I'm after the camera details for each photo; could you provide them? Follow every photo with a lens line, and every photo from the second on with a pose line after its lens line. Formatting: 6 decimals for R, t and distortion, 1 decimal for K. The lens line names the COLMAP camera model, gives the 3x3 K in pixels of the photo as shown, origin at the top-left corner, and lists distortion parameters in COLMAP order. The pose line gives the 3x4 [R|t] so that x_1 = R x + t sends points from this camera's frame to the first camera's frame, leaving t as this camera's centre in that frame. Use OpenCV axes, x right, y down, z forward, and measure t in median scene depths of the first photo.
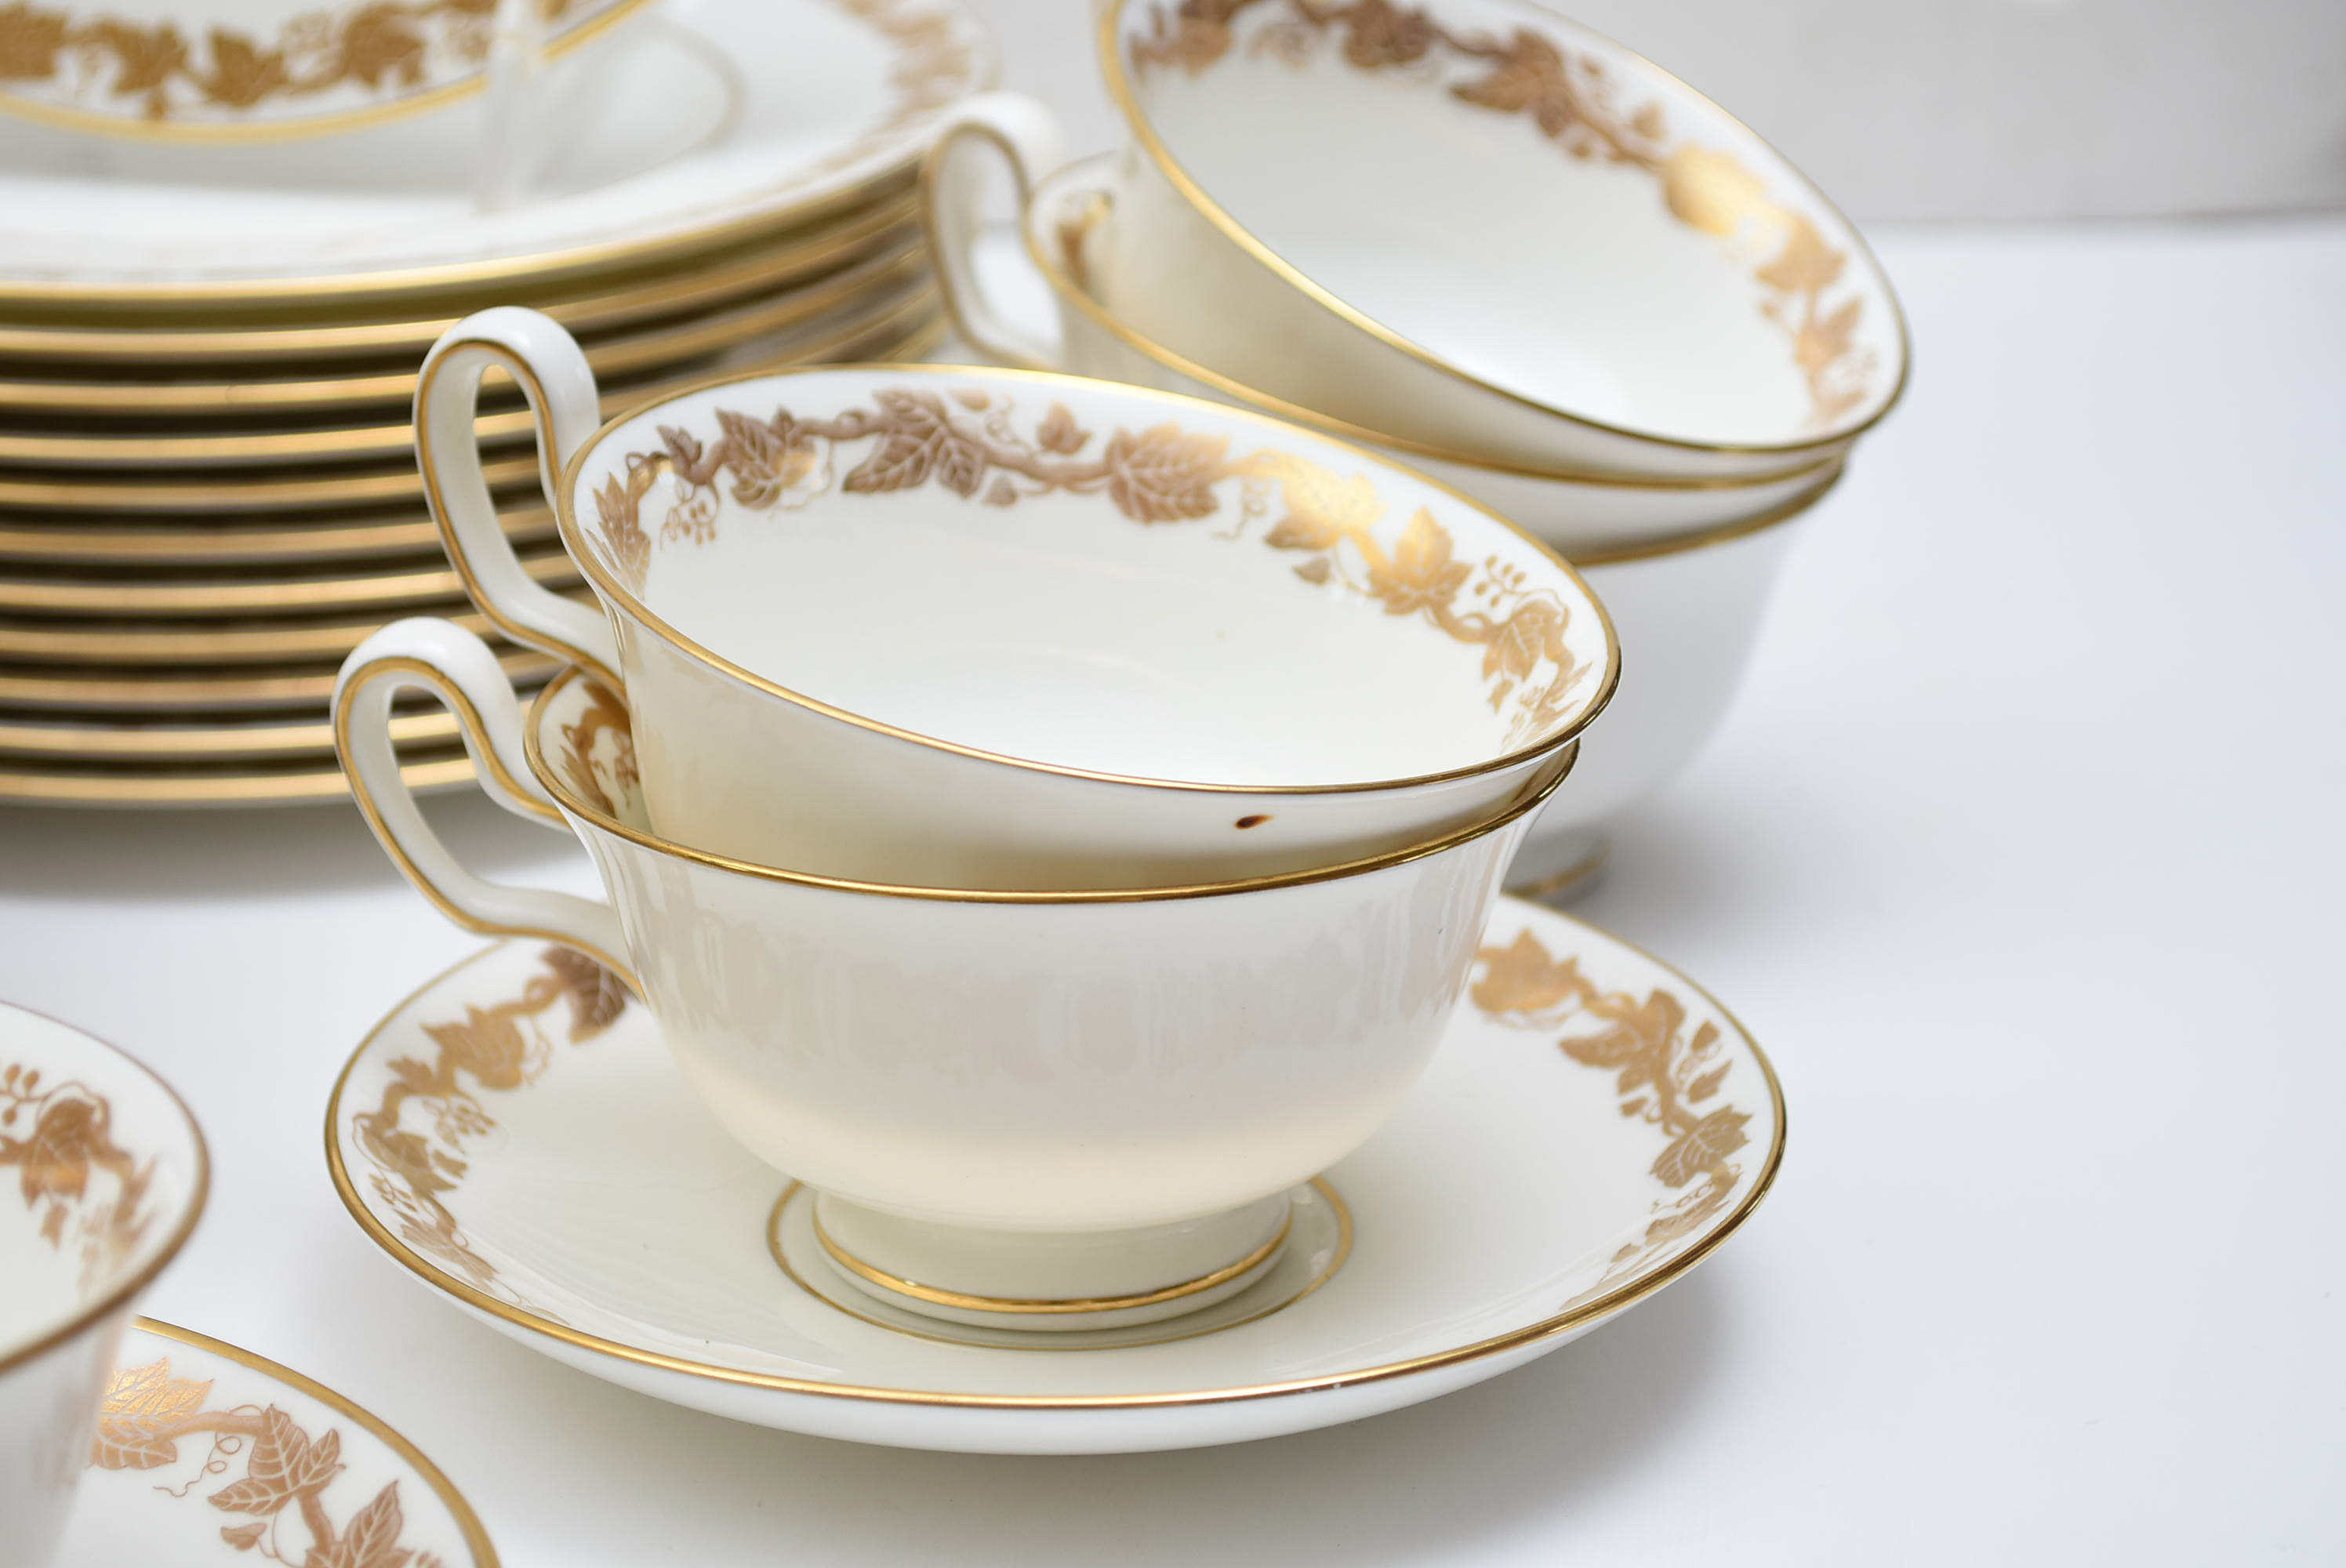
lens RADIAL K [[5098.8, 0, 1153.3], [0, 5098.8, 774.2], [0, 0, 1]] dist [-0.017334, 0.000000]
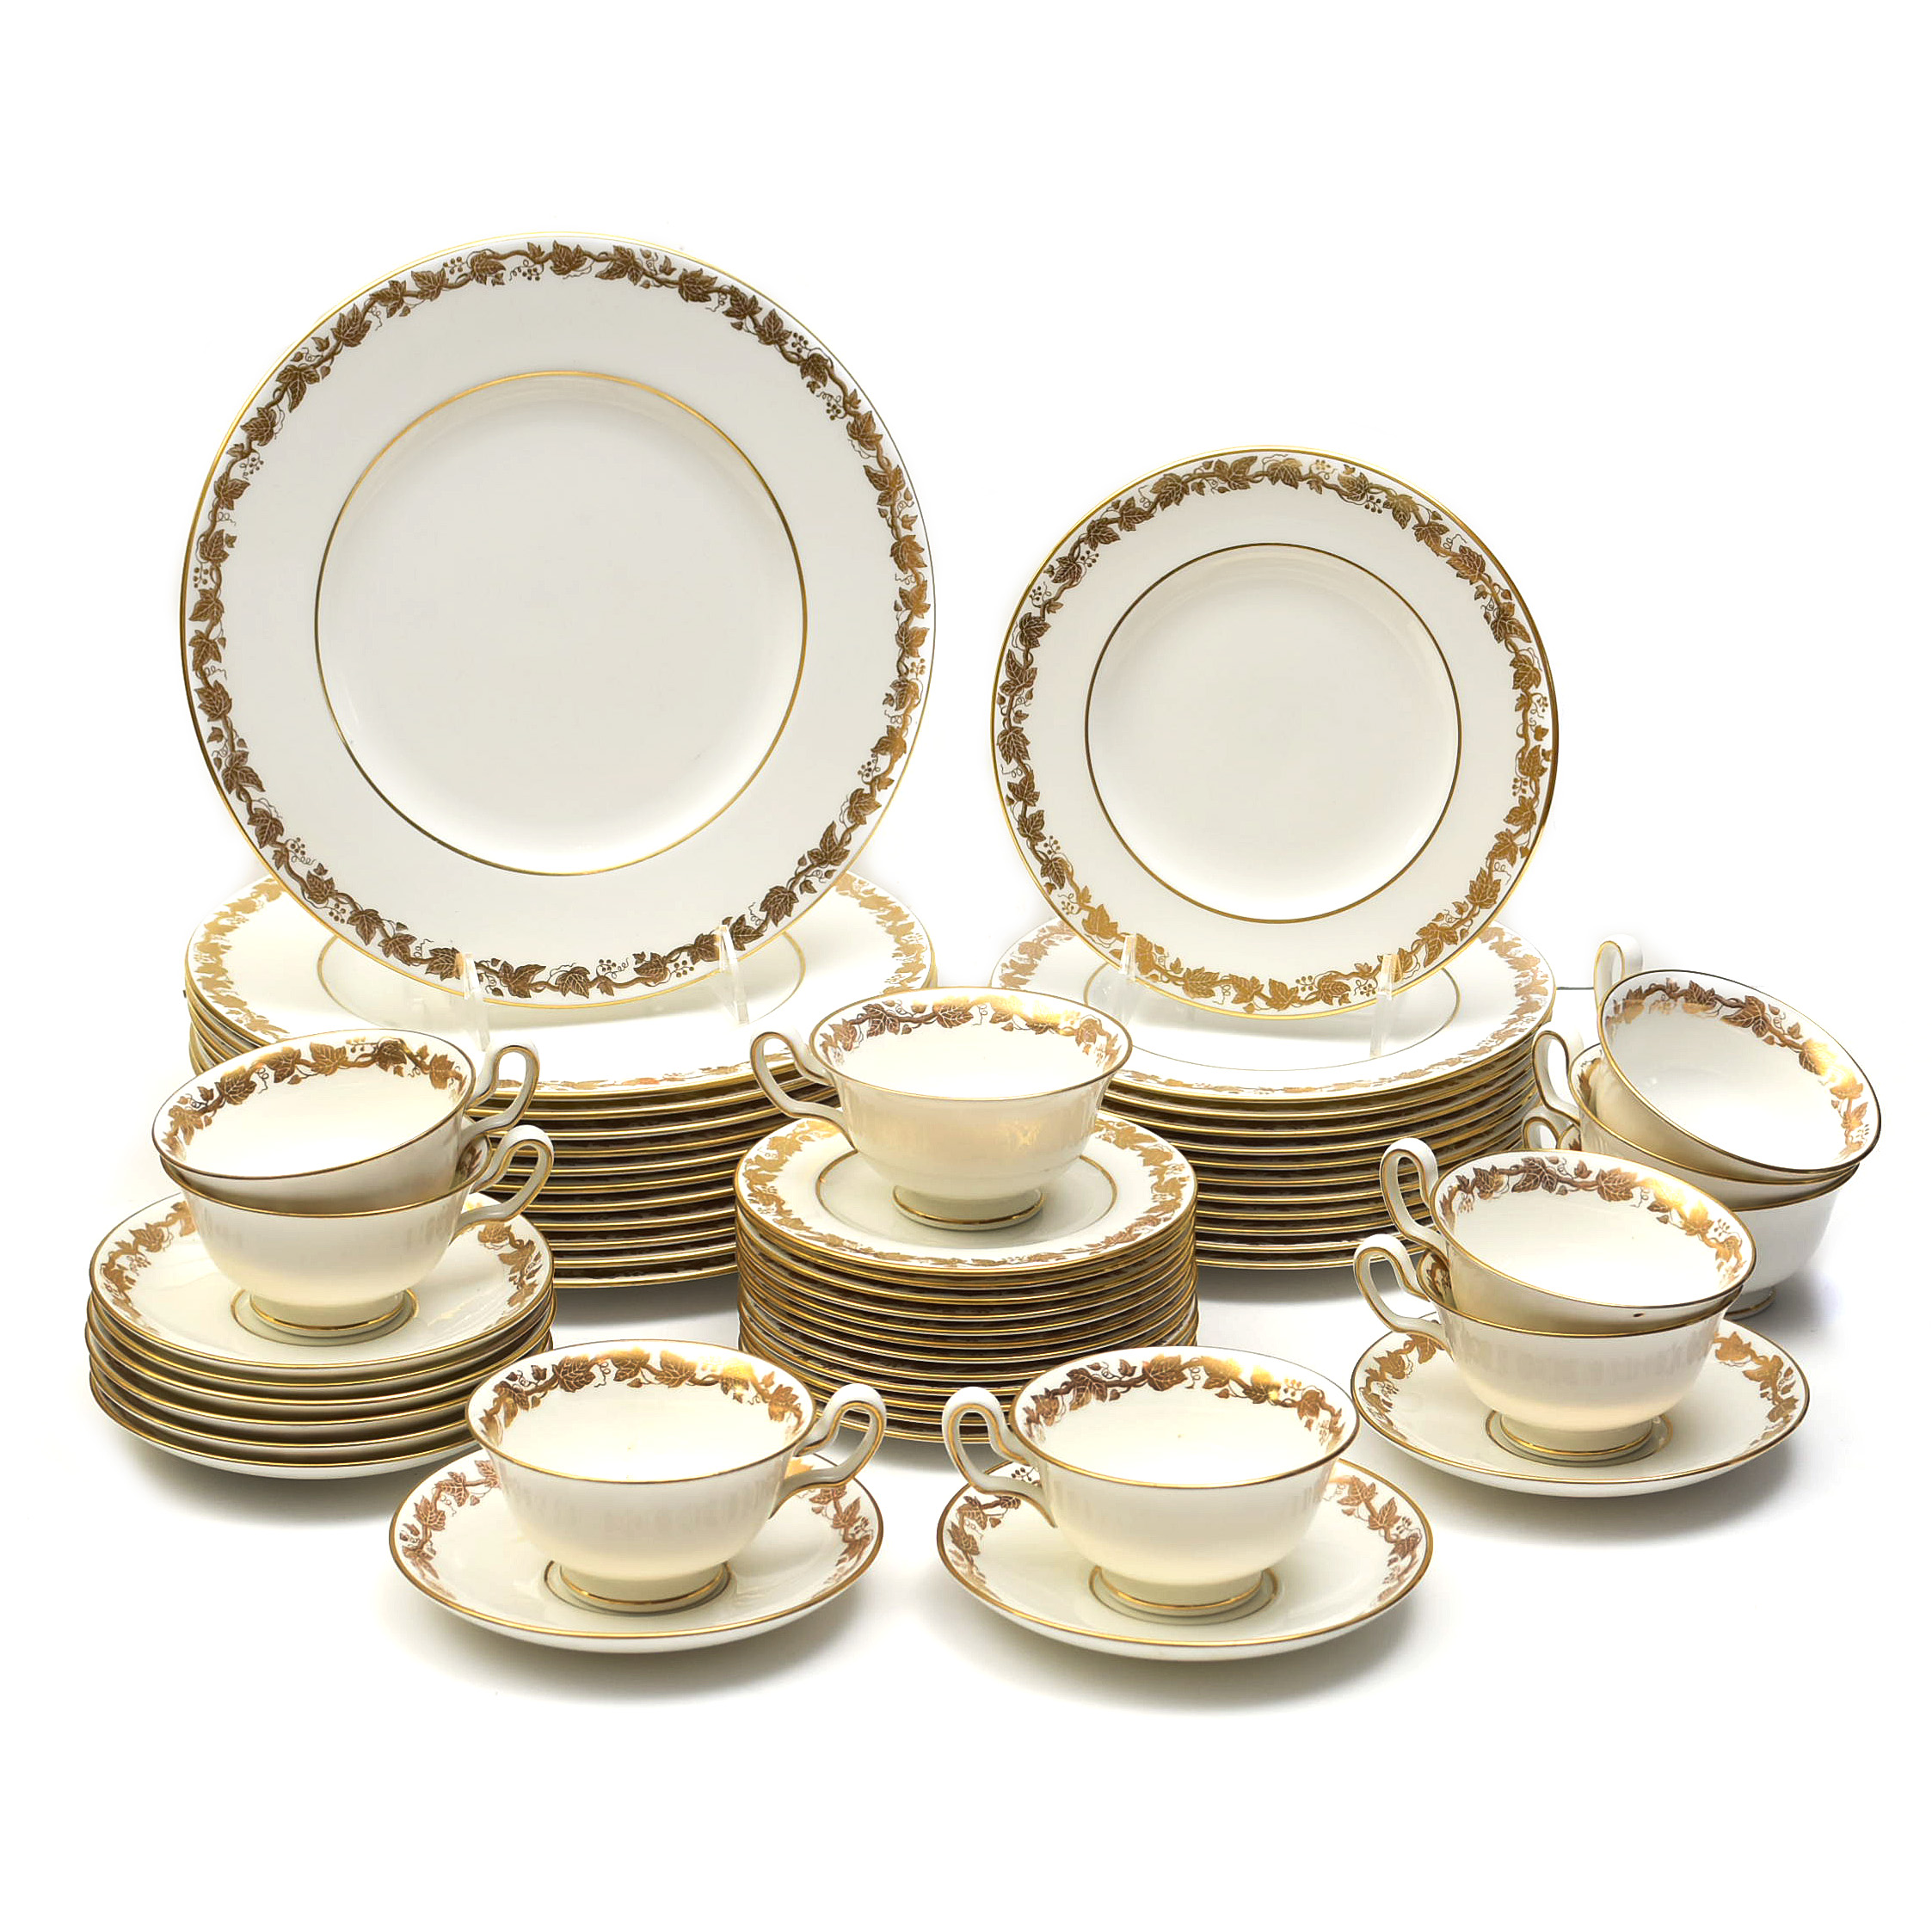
lens RADIAL K [[4309.2, 0, 992.3], [0, 4309.2, 991.6], [0, 0, 1]] dist [-0.010609, 0.000000]
pose [[0.989479, 0.014354, -0.143960, 0.002690], [-0.014017, 0.999896, 0.003359, -0.180024], [0.143994, -0.001305, 0.989578, -1.643580]]
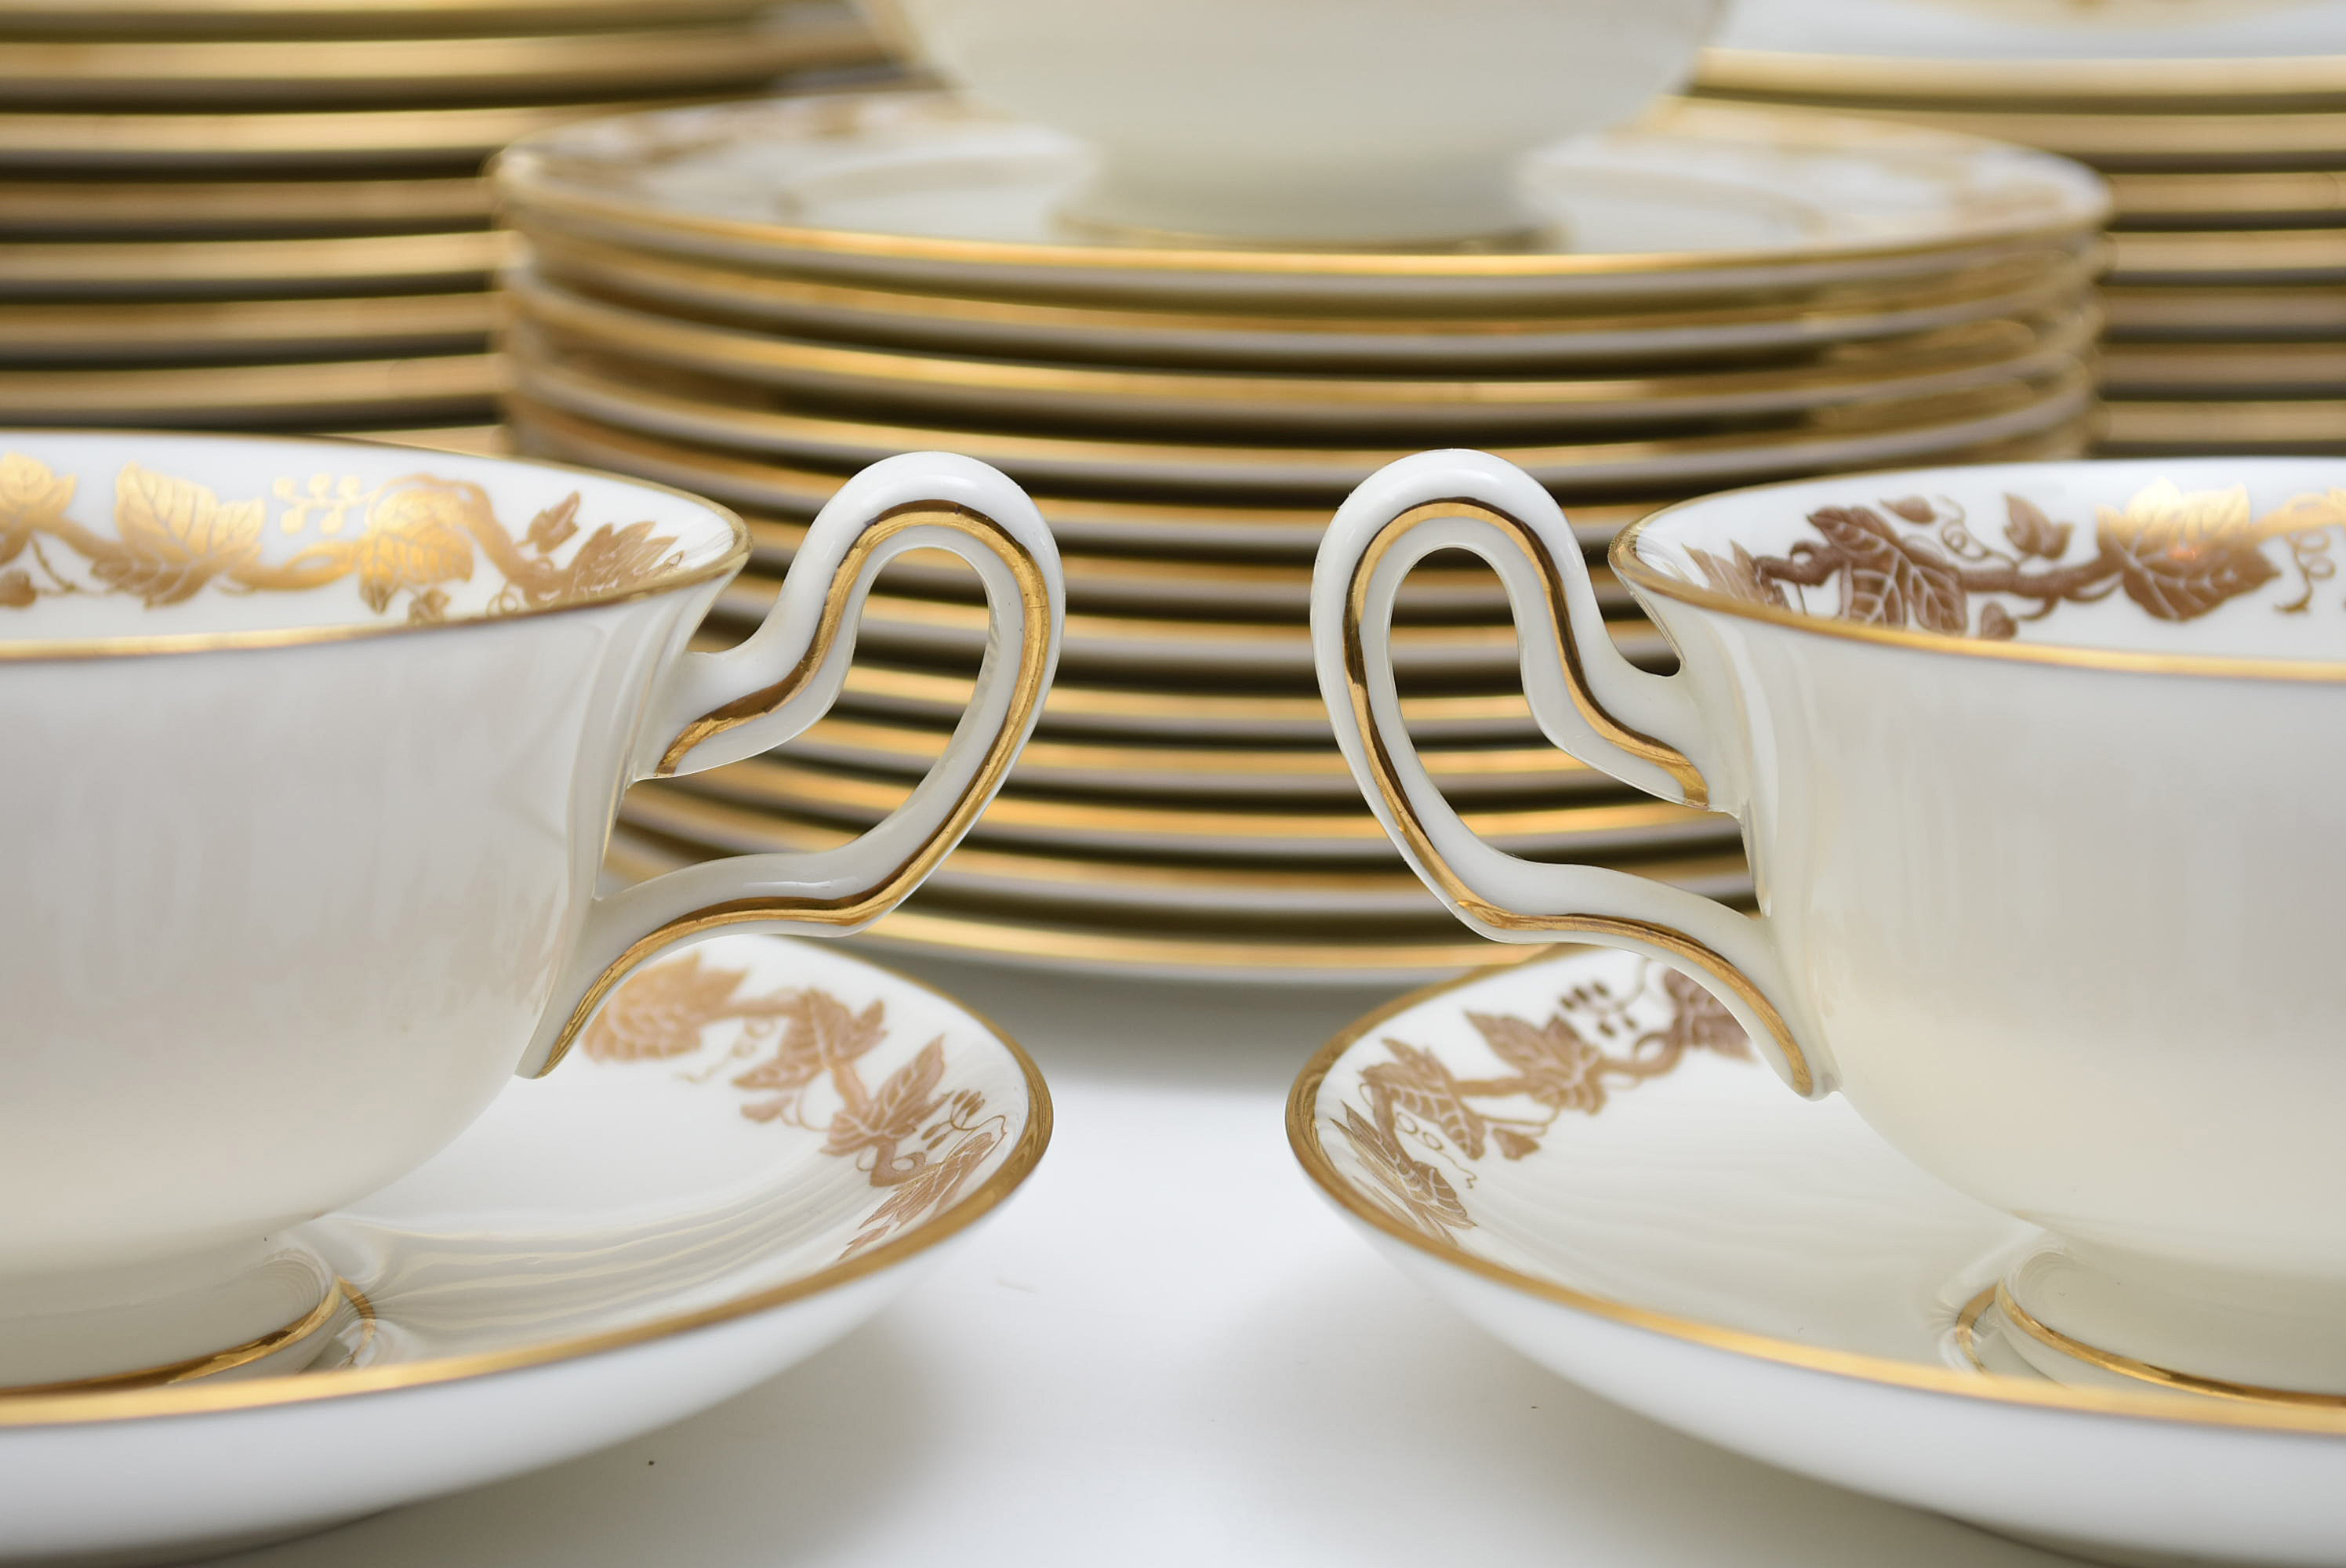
lens RADIAL K [[5234.9, 0, 1175.7], [0, 5234.9, 805.7], [0, 0, 1]] dist [-0.024462, 0.000000]
pose [[0.992391, -0.010466, -0.122682, -0.301827], [-0.005036, 0.992097, -0.125375, 0.171972], [0.123024, 0.125039, 0.984495, 0.070848]]
